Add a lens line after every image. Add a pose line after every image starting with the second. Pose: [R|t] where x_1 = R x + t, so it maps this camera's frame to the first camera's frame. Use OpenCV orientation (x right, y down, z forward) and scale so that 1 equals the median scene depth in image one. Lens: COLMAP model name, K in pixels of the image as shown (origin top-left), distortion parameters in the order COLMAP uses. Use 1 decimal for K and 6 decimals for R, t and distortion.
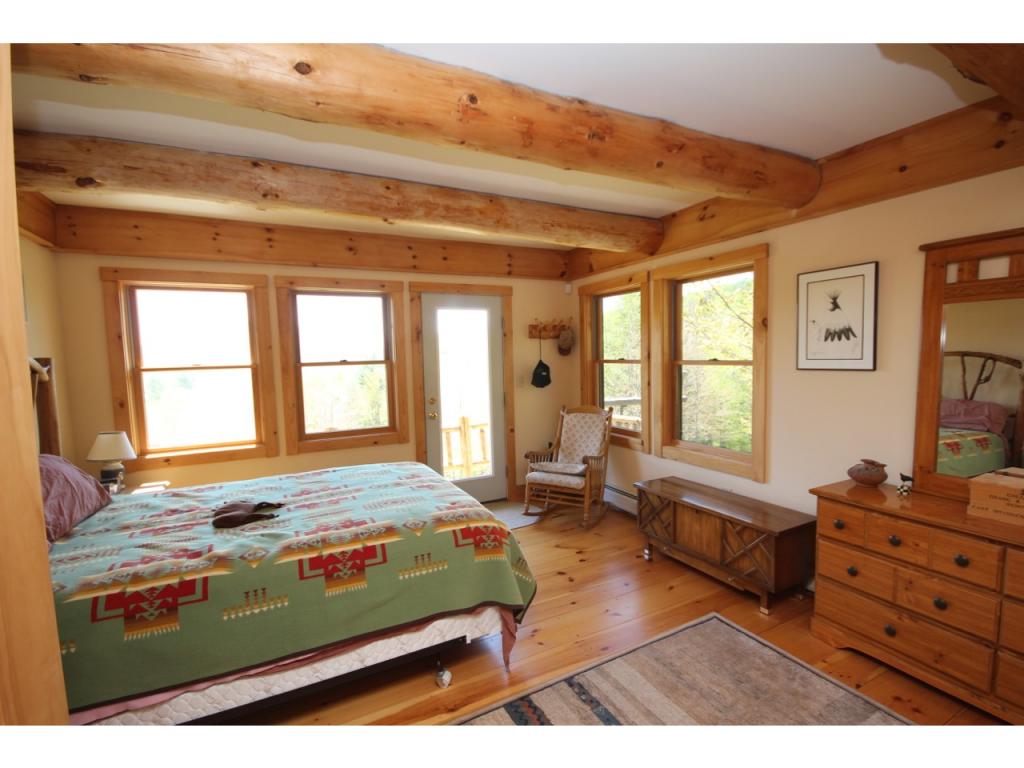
lens RADIAL K [[472.7, 0, 518.2], [0, 472.7, 388.8], [0, 0, 1]] dist [0.006059, -0.009463]
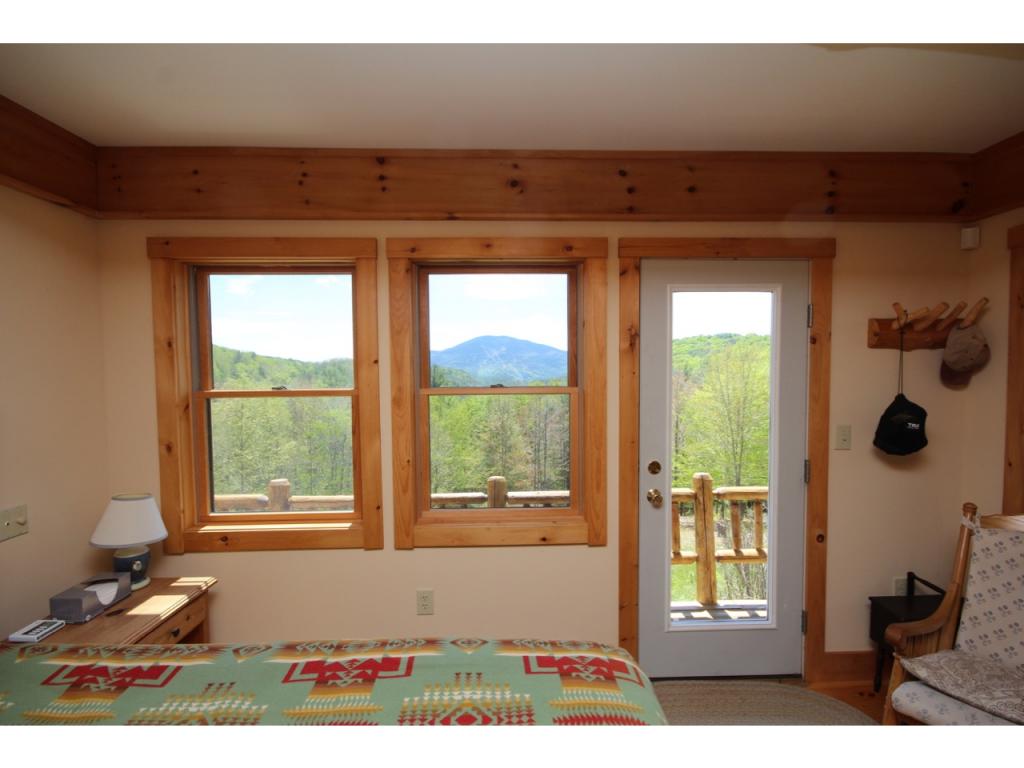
lens RADIAL K [[472.7, 0, 518.2], [0, 472.7, 388.8], [0, 0, 1]] dist [0.006059, -0.009463]
pose [[0.901569, 0.035365, -0.431188, -0.111347], [-0.046467, 0.998804, -0.015239, -0.052977], [0.430133, 0.033775, 0.902134, 0.542014]]
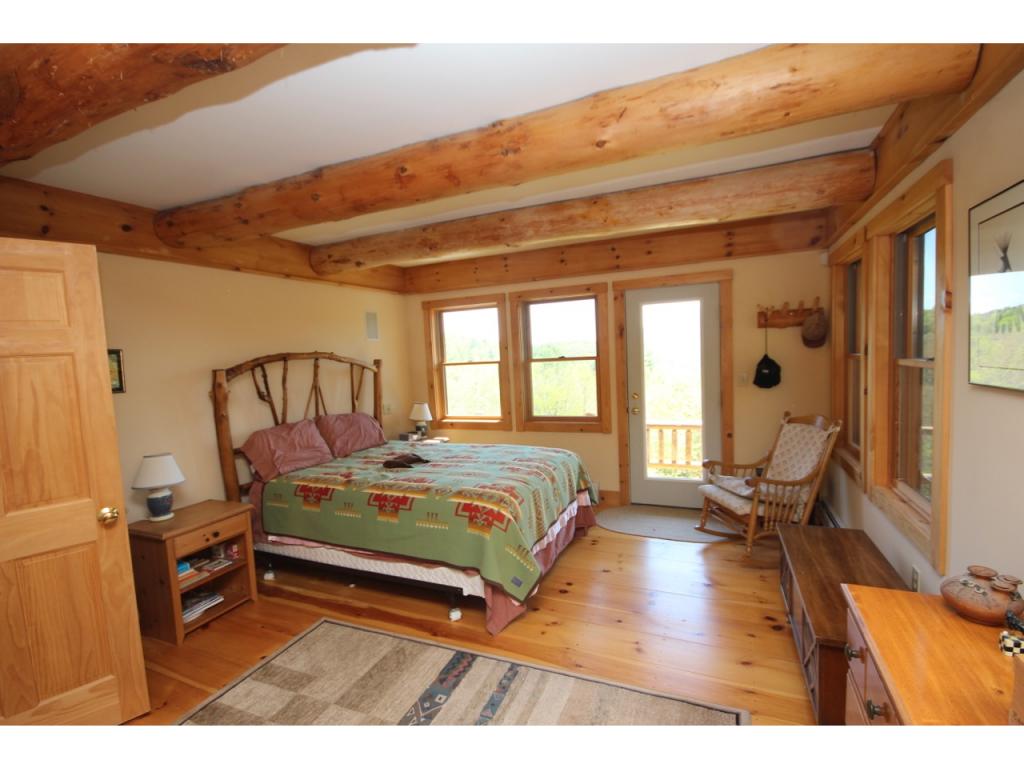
lens RADIAL K [[472.7, 0, 518.2], [0, 472.7, 388.8], [0, 0, 1]] dist [0.006059, -0.009463]
pose [[0.631925, 0.052476, -0.773251, 0.515922], [-0.025825, 0.998577, 0.046662, -0.035607], [0.774599, -0.009518, 0.632381, 0.188001]]
